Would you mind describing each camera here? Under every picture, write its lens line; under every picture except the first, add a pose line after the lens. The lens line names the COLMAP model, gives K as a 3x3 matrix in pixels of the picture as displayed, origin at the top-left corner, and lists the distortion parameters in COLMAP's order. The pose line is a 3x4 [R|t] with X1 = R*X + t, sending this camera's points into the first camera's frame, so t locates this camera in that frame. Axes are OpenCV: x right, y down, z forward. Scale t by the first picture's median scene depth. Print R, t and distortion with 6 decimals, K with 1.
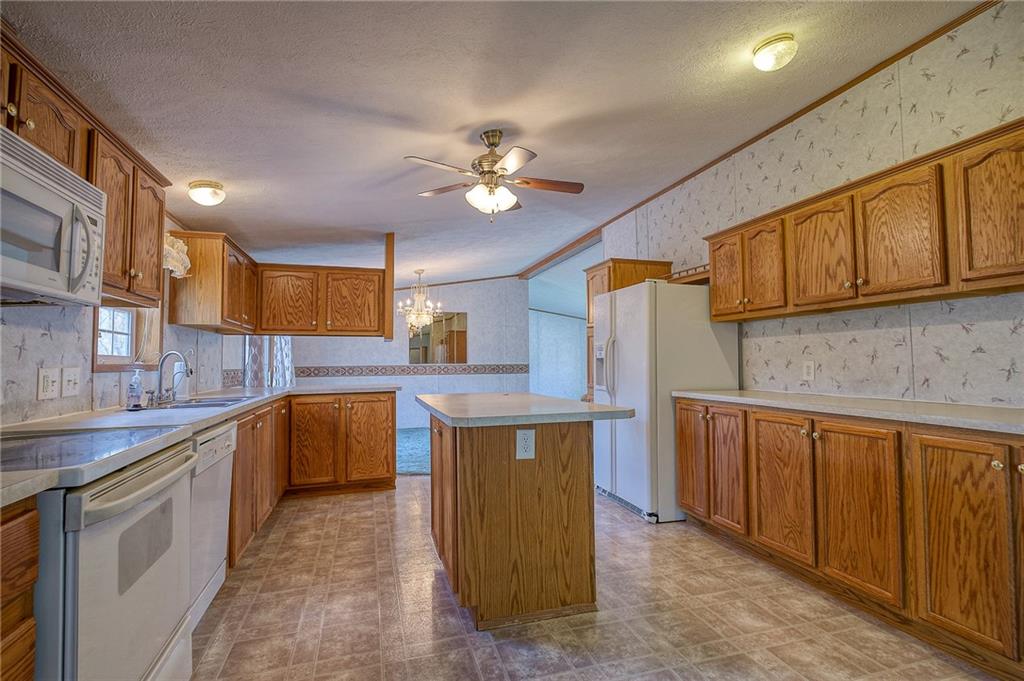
lens RADIAL K [[496.8, 0, 512.0], [0, 496.8, 340.5], [0, 0, 1]] dist [0.017433, 0.000382]
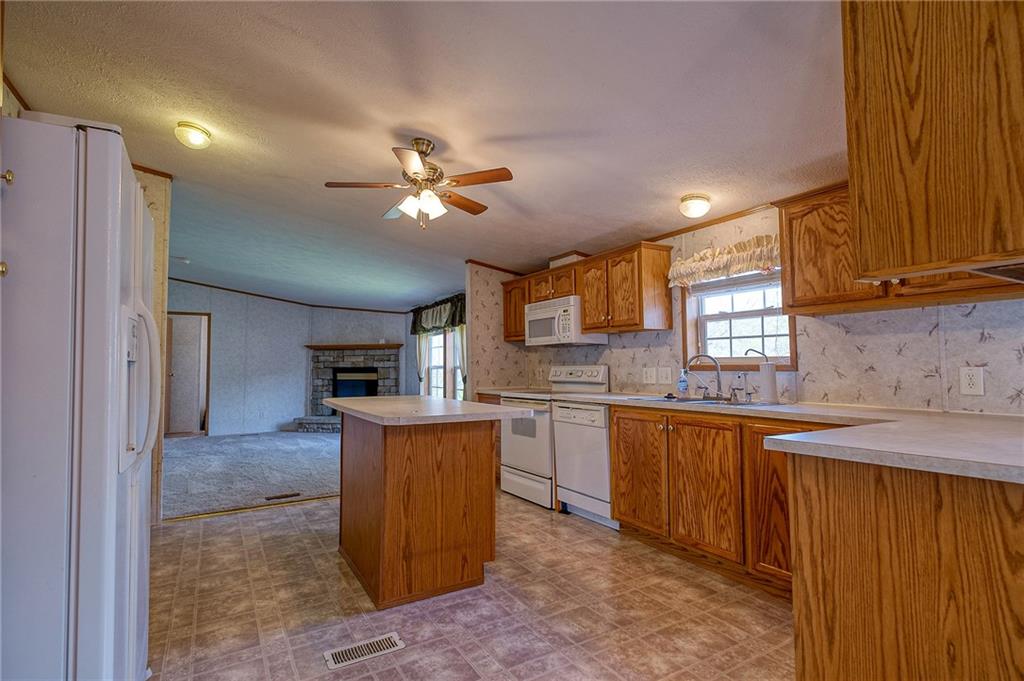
lens RADIAL K [[496.8, 0, 512.0], [0, 496.8, 340.5], [0, 0, 1]] dist [0.017433, 0.000382]
pose [[-0.969148, 0.003292, -0.246457, 0.035858], [0.027398, 0.995153, -0.094445, 0.085906], [0.244951, -0.098284, -0.964541, 1.989406]]
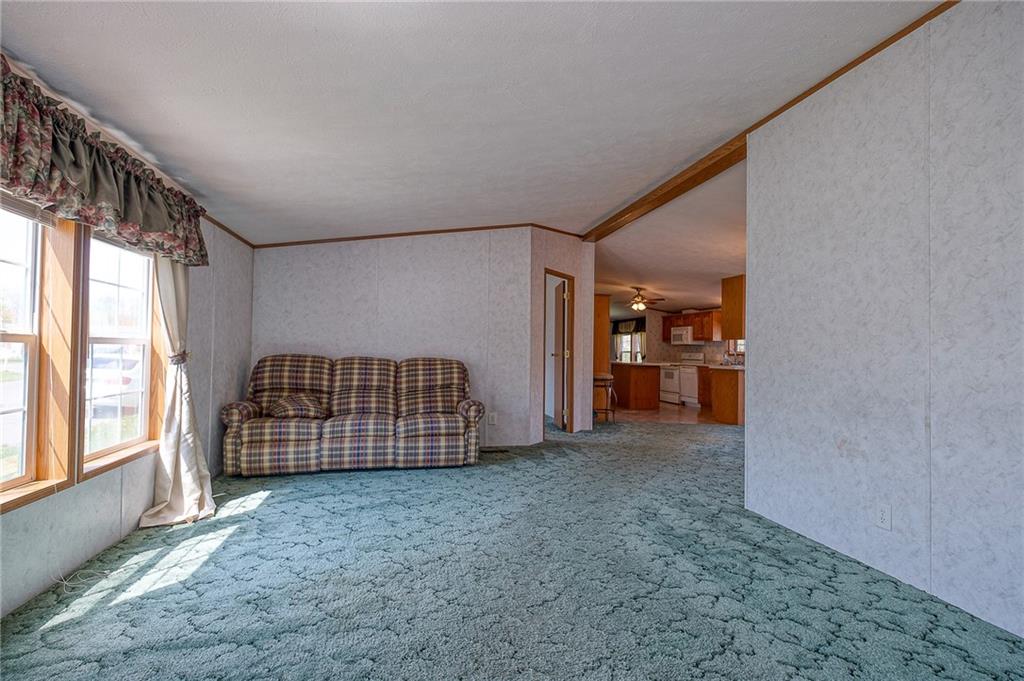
lens RADIAL K [[496.8, 0, 512.0], [0, 496.8, 340.5], [0, 0, 1]] dist [0.017433, 0.000382]
pose [[-0.998077, -0.008375, 0.061424, 0.642068], [-0.012308, 0.997878, -0.063942, 0.194463], [-0.060758, -0.064575, -0.996061, 4.567145]]
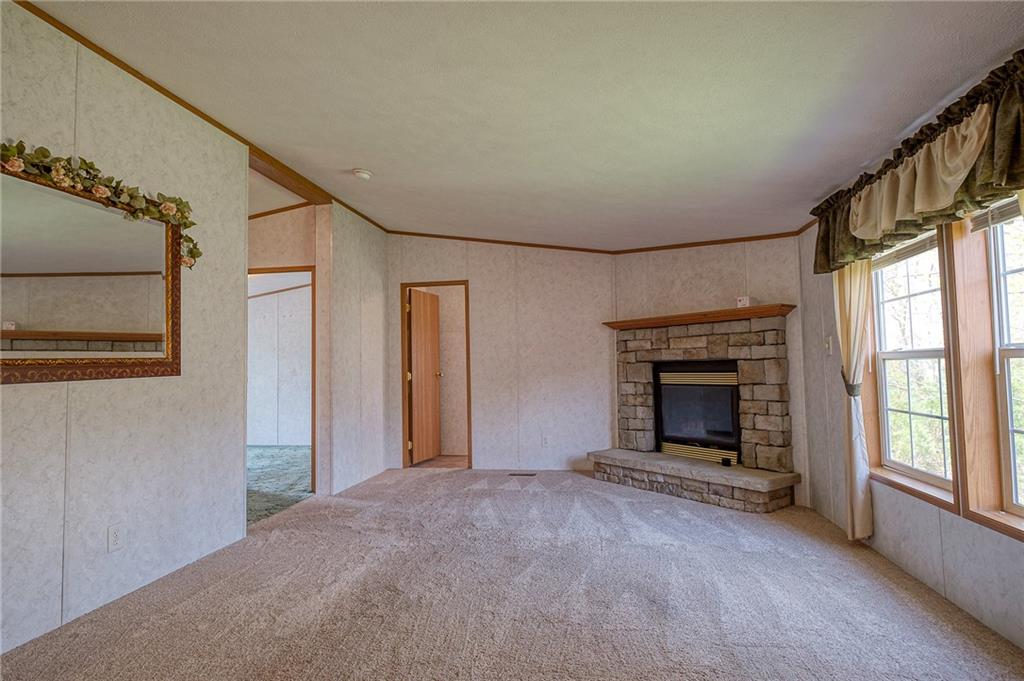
lens RADIAL K [[536.9, 0, 512.0], [0, 536.9, 340.5], [0, 0, 1]] dist [-0.002623, -0.000541]
pose [[-0.897902, 0.047649, 0.437608, -0.012566], [0.006912, 0.995528, -0.094217, 0.024940], [-0.440141, -0.081573, -0.894216, 0.478112]]
